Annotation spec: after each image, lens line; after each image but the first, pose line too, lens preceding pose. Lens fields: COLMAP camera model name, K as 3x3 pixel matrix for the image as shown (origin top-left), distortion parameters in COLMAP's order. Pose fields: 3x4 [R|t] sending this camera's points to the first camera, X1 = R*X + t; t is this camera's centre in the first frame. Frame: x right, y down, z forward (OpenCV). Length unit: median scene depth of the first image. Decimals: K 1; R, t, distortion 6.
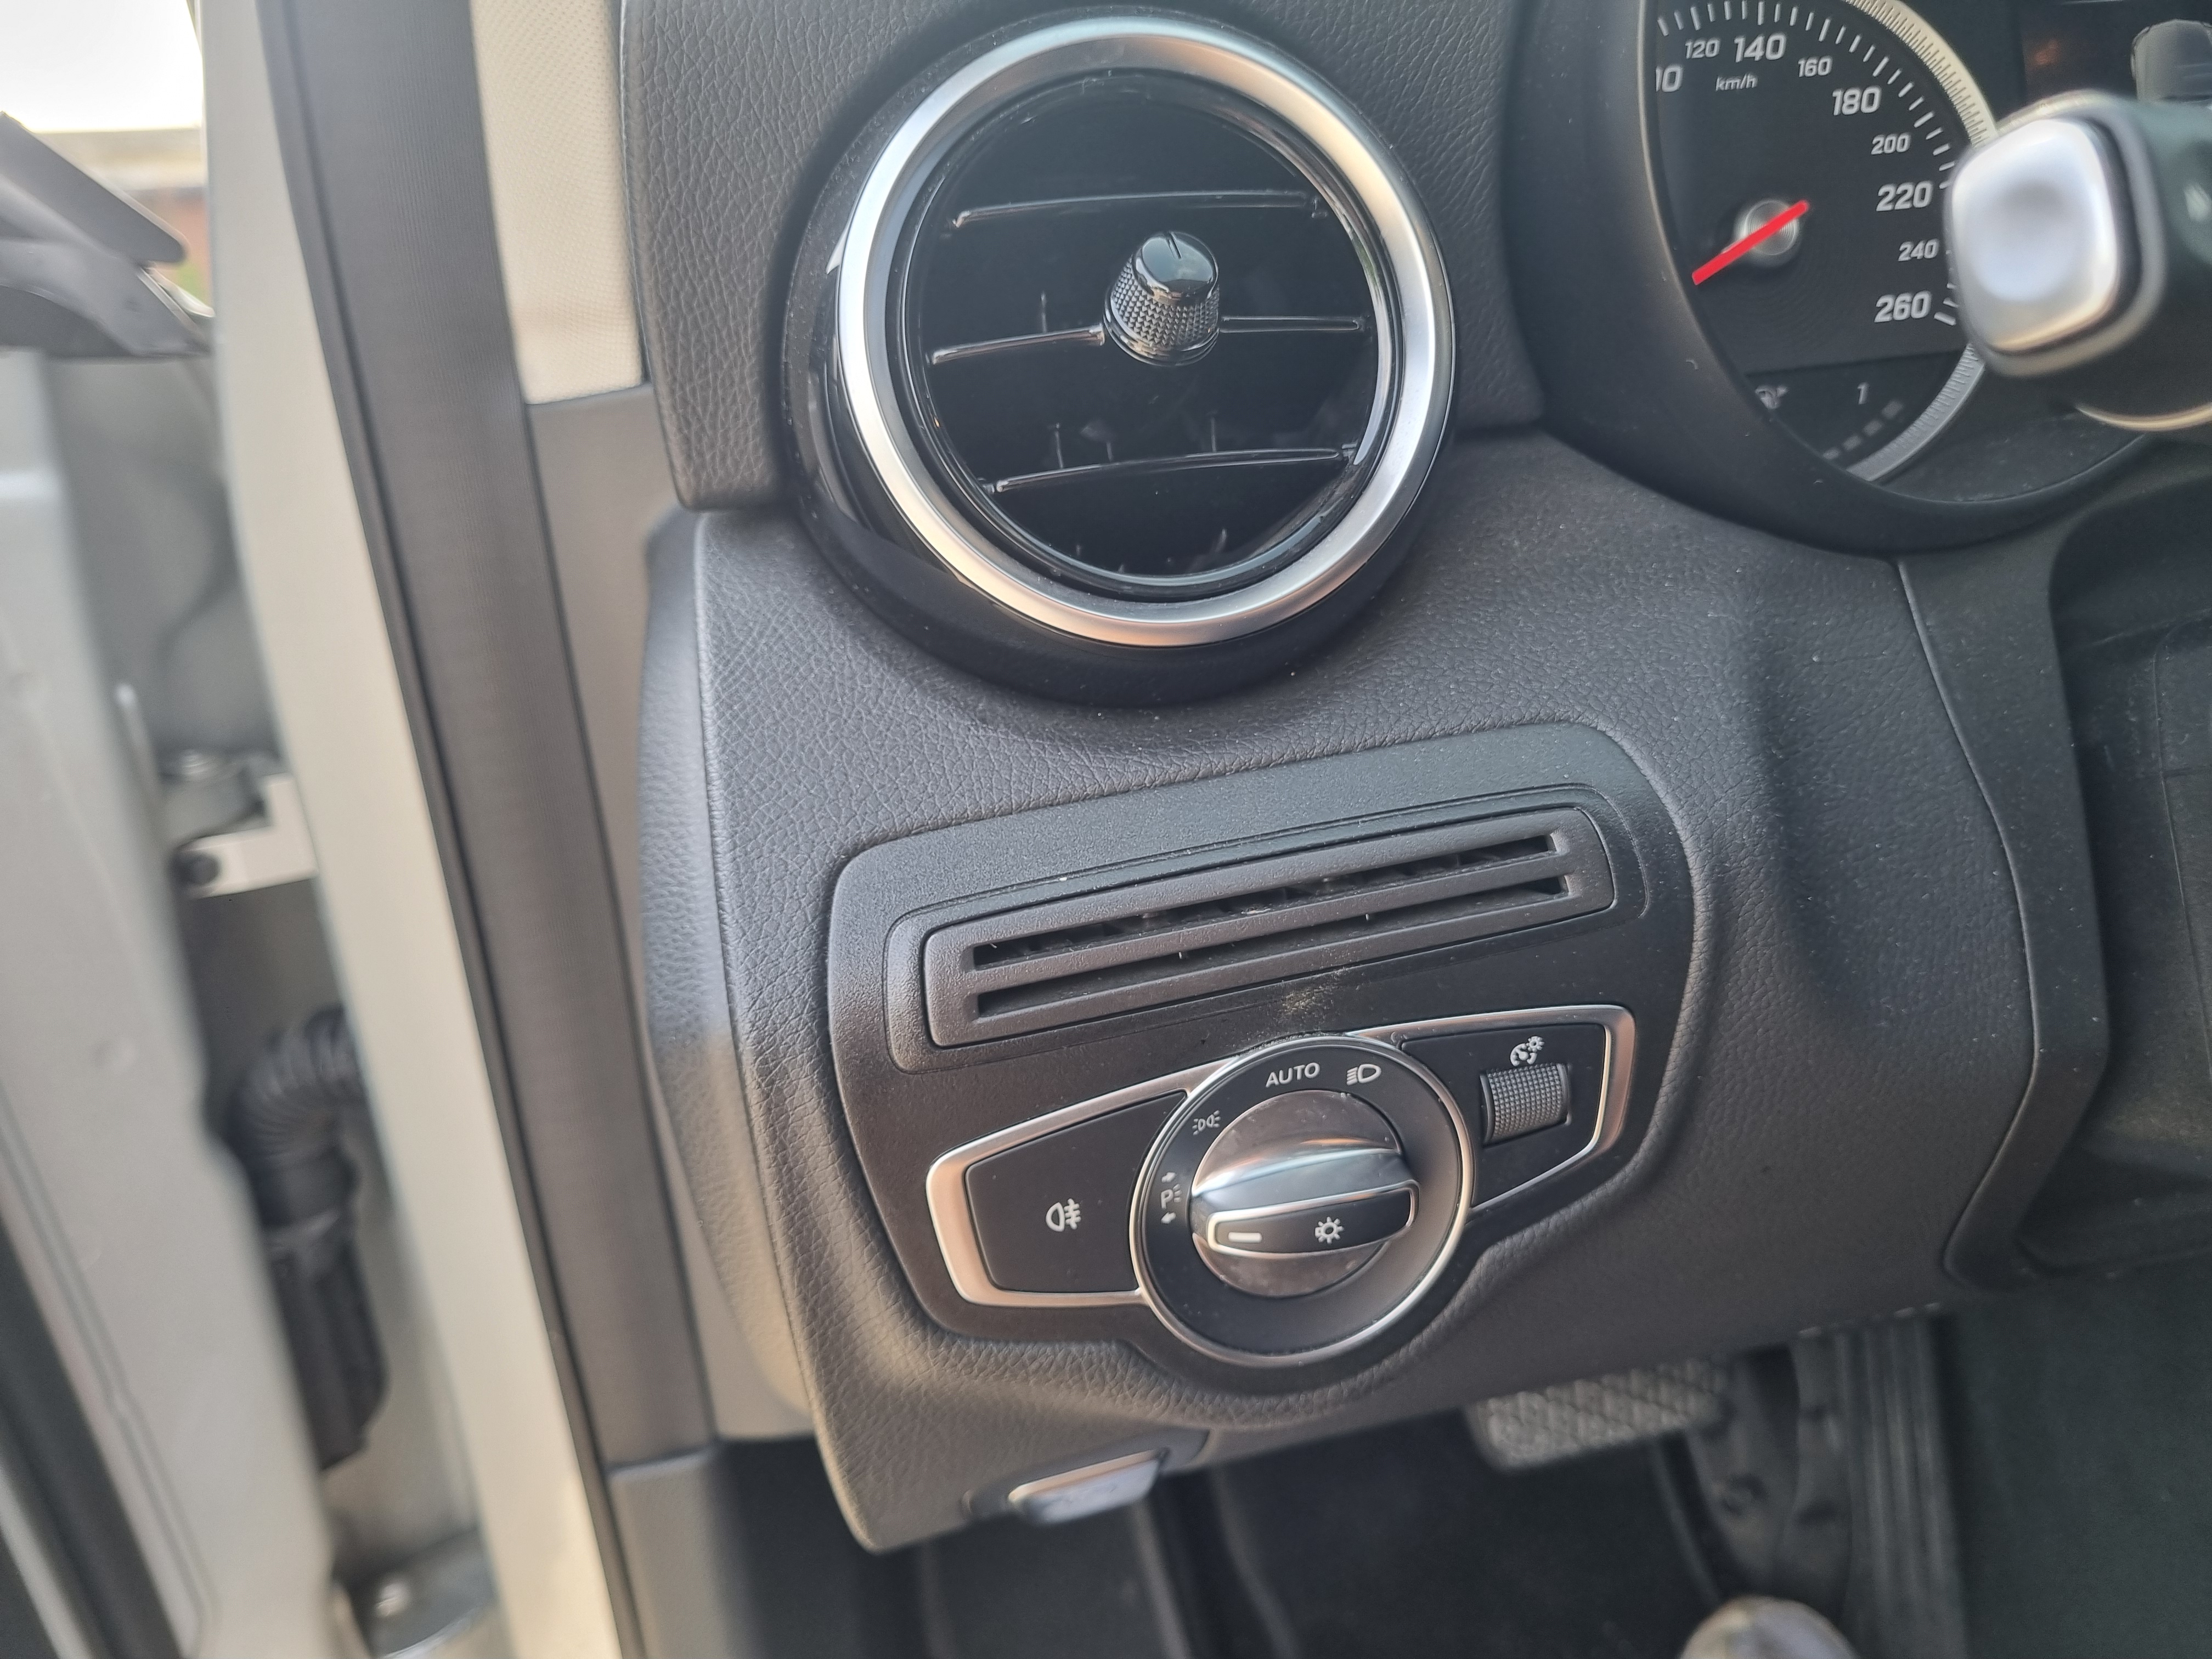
lens RADIAL K [[1742.9, 0, 1106.0], [0, 1742.9, 831.9], [0, 0, 1]] dist [-0.005303, -0.004179]
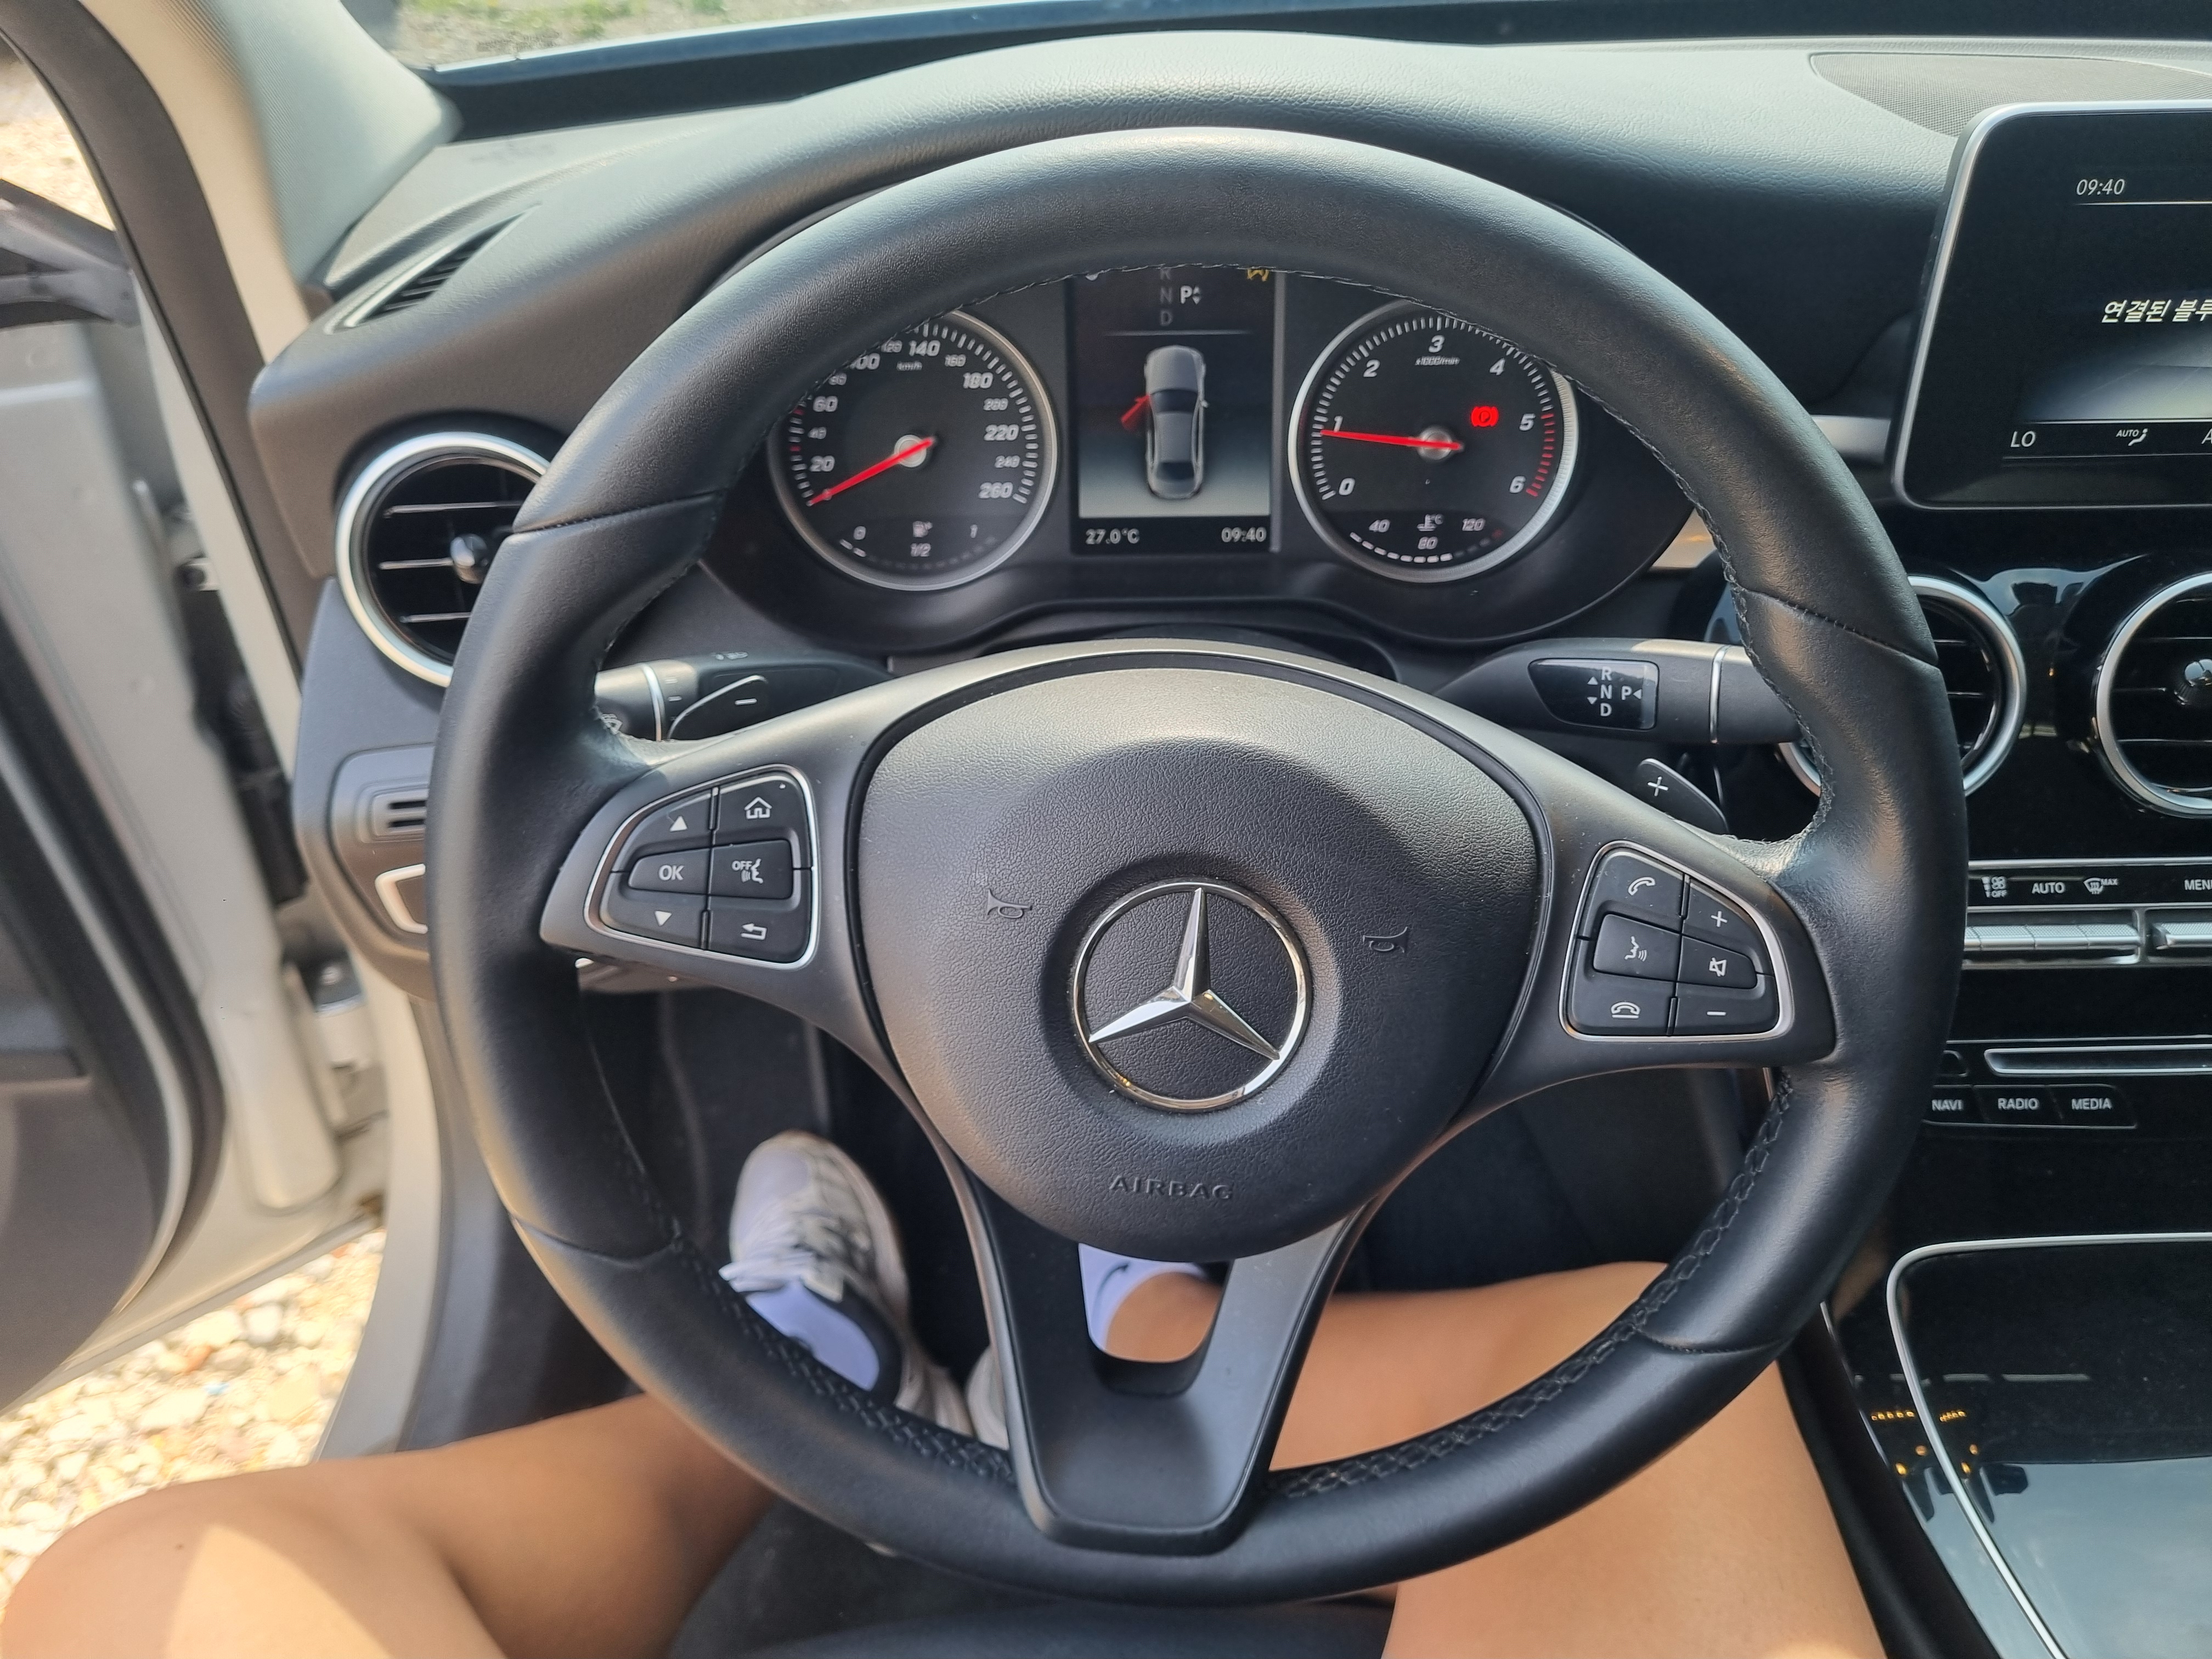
lens RADIAL K [[1701.7, 0, 1156.0], [0, 1701.7, 821.5], [0, 0, 1]] dist [-0.005873, -0.011162]
pose [[0.987820, 0.150845, -0.038172, 0.766059], [-0.133500, 0.947643, 0.290086, -0.528510], [0.079932, -0.281457, 0.956239, -0.885615]]
